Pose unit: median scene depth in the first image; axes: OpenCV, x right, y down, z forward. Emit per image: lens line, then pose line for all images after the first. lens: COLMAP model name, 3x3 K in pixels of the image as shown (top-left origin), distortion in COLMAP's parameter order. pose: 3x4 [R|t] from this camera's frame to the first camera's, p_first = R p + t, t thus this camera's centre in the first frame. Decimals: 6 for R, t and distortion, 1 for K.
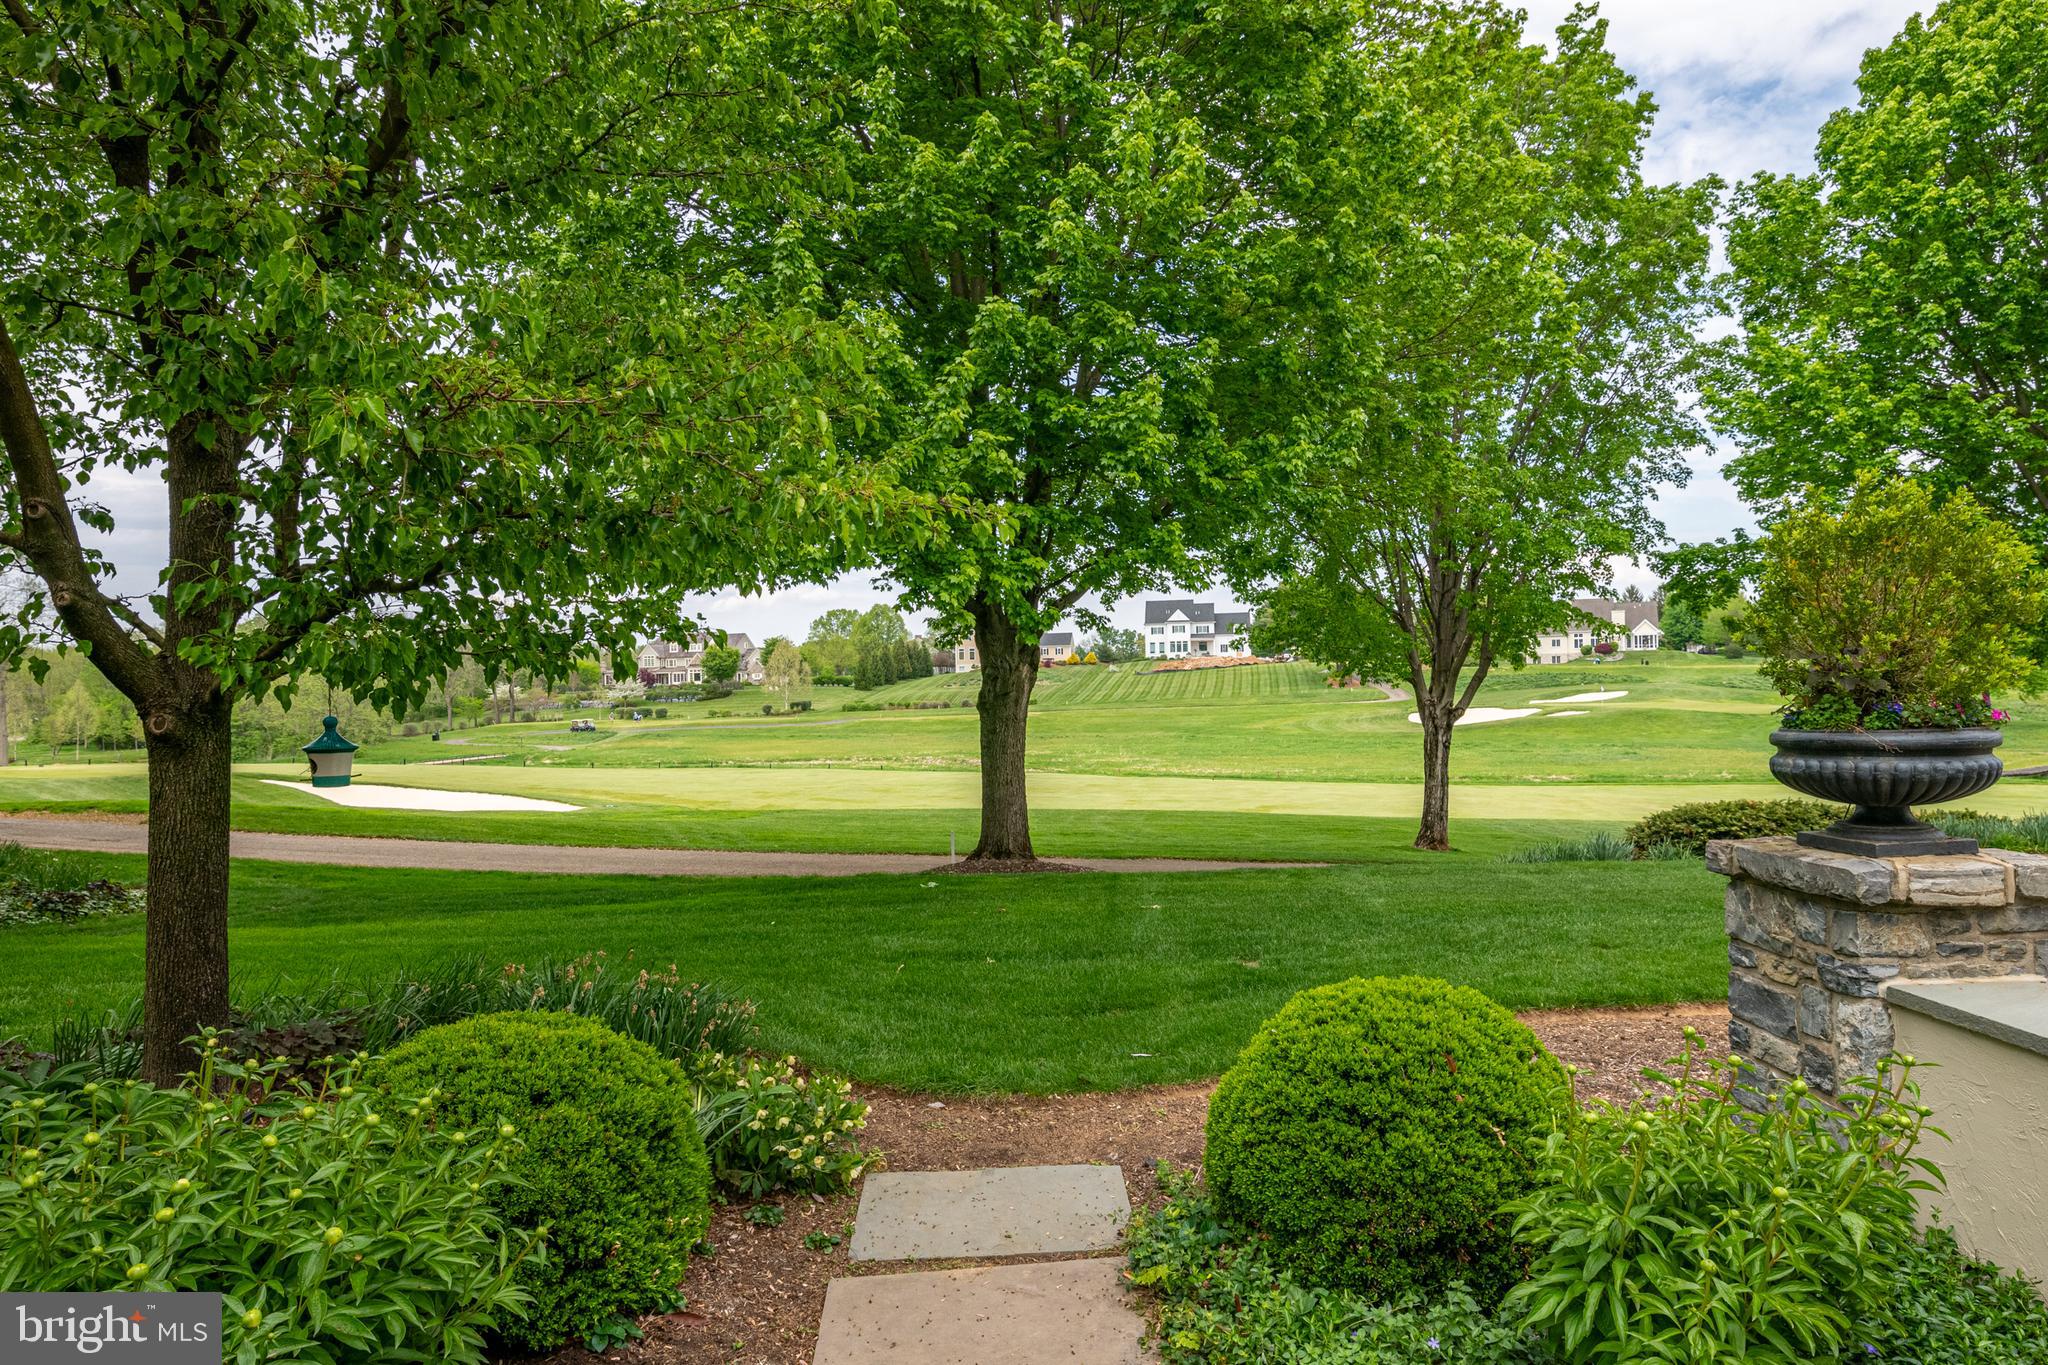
lens RADIAL K [[1105.3, 0, 1037.9], [0, 1105.3, 690.2], [0, 0, 1]] dist [0.003030, -0.004572]
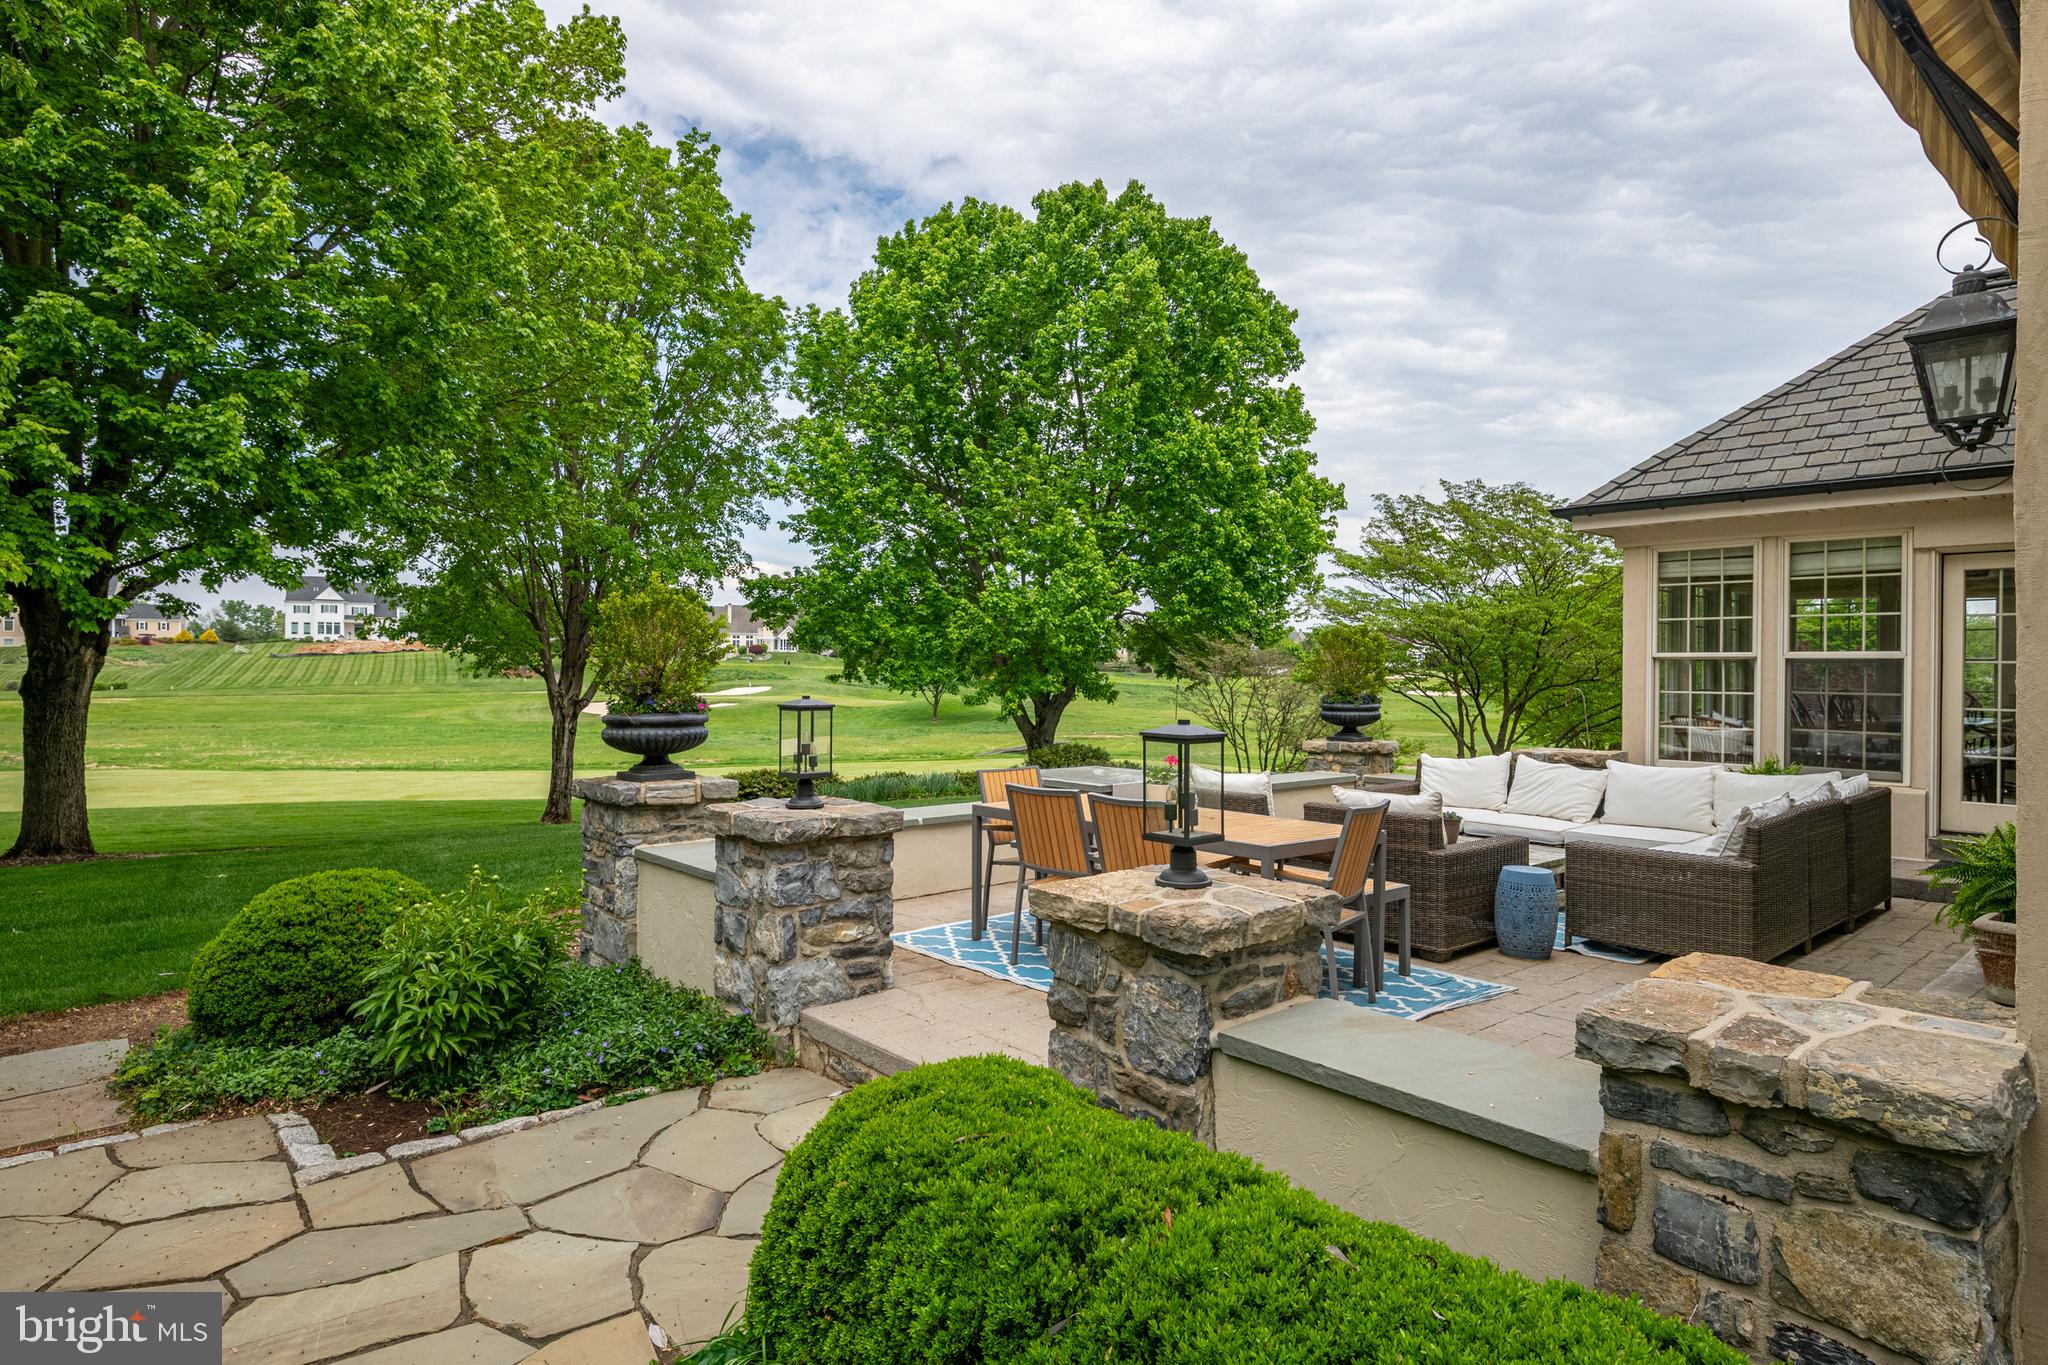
lens RADIAL K [[1105.3, 0, 1009.7], [0, 1105.3, 672.9], [0, 0, 1]] dist [0.003030, -0.004572]
pose [[0.786125, 0.026086, 0.617517, 0.023651], [-0.021681, 0.999658, -0.014628, -0.005042], [-0.617688, -0.001889, 0.786421, -0.221440]]
